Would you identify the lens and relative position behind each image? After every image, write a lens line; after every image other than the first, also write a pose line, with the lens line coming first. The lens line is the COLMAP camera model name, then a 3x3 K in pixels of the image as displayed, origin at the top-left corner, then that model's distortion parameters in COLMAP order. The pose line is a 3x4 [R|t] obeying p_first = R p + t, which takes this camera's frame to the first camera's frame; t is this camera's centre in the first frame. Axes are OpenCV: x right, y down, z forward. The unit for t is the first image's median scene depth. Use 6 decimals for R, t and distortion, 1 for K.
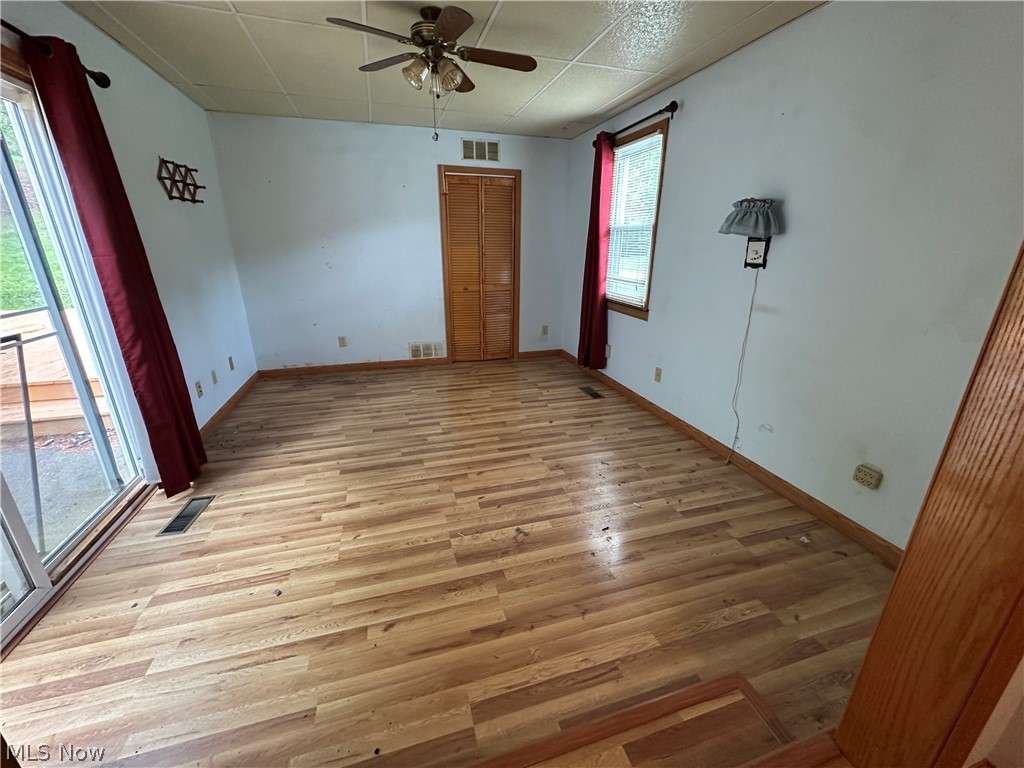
lens RADIAL K [[411.3, 0, 512.0], [0, 411.3, 384.0], [0, 0, 1]] dist [-0.002994, -0.000024]
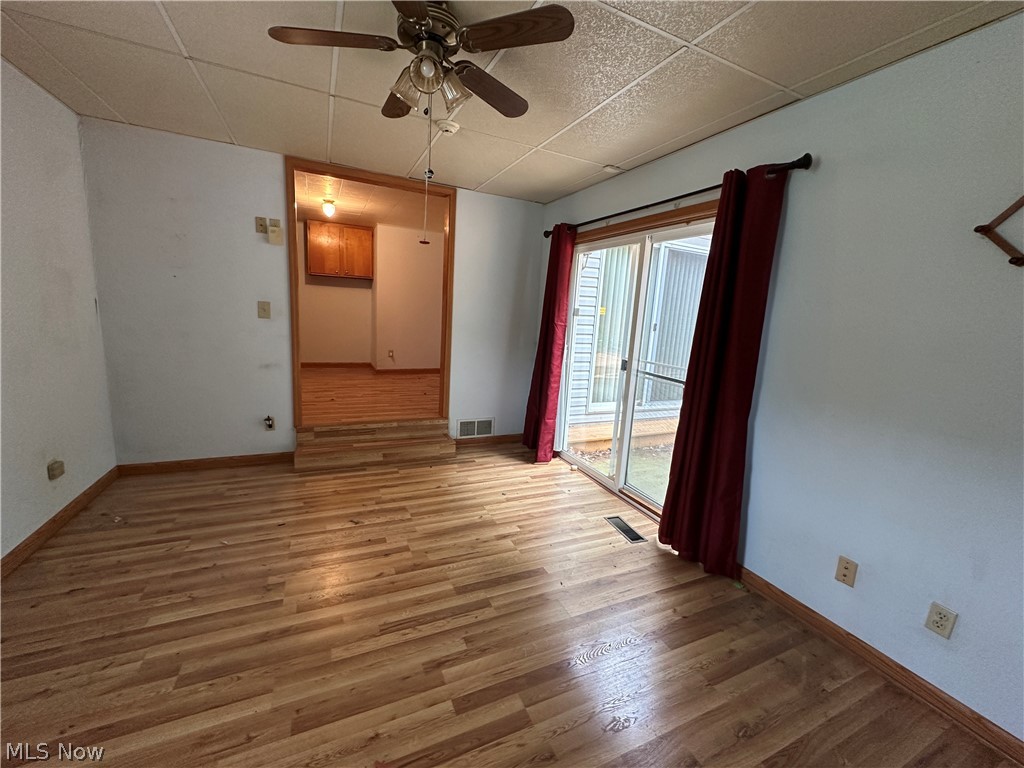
lens RADIAL K [[411.3, 0, 512.0], [0, 411.3, 384.0], [0, 0, 1]] dist [-0.002994, -0.000024]
pose [[-0.987762, -0.042702, -0.150010, -0.233306], [-0.110736, 0.869311, 0.481701, -0.633914], [0.109836, 0.492417, -0.863401, 1.812508]]
